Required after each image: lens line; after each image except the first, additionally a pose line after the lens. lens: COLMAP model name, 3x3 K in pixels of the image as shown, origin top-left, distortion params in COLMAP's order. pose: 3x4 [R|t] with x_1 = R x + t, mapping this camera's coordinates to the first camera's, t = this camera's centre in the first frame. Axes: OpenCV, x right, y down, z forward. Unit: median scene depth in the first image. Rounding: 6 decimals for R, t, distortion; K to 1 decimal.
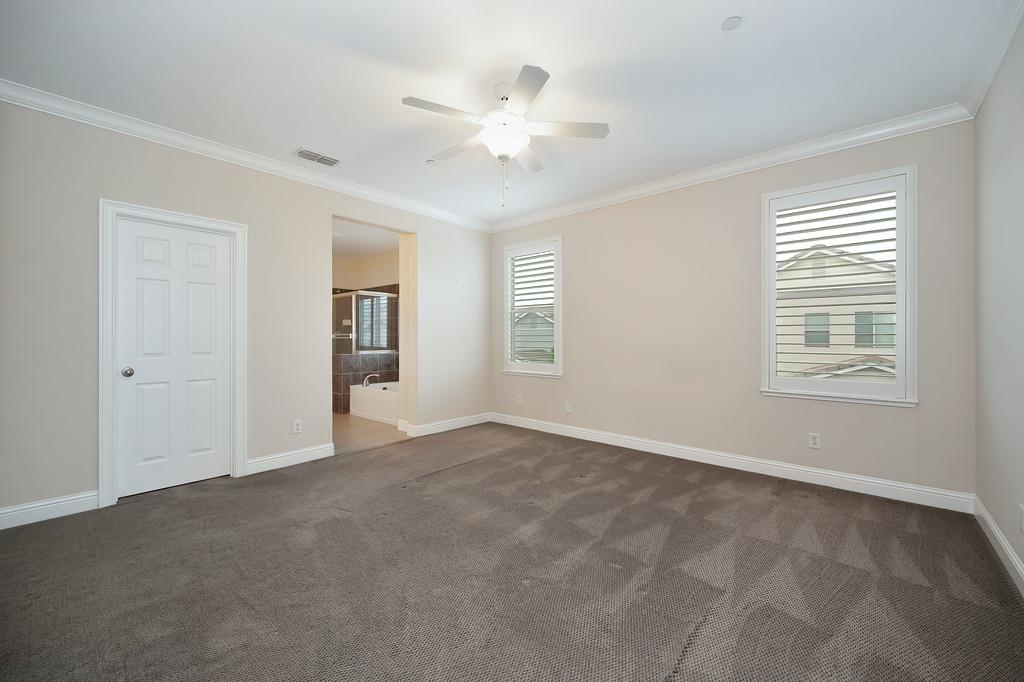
lens RADIAL K [[412.2, 0, 549.8], [0, 412.2, 339.8], [0, 0, 1]] dist [0.000452, 0.000190]
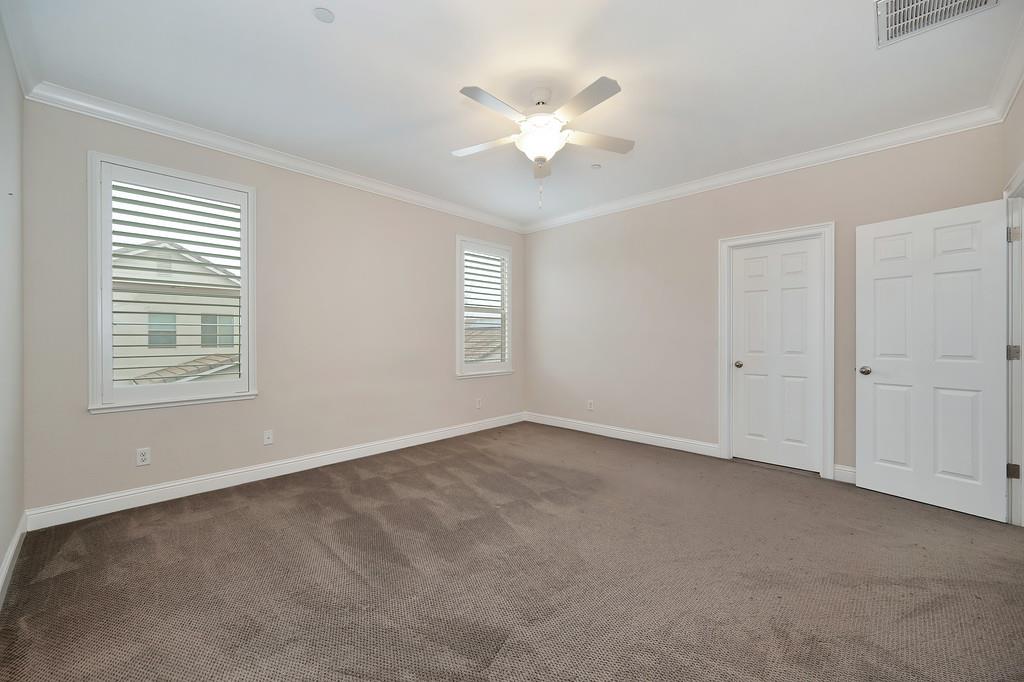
lens RADIAL K [[412.2, 0, 516.0], [0, 412.2, 338.5], [0, 0, 1]] dist [0.000452, 0.000190]
pose [[0.065561, -0.003567, 0.997842, -0.201517], [0.009065, 0.999954, 0.002979, -0.000235], [-0.997807, 0.008850, 0.065590, 0.175445]]
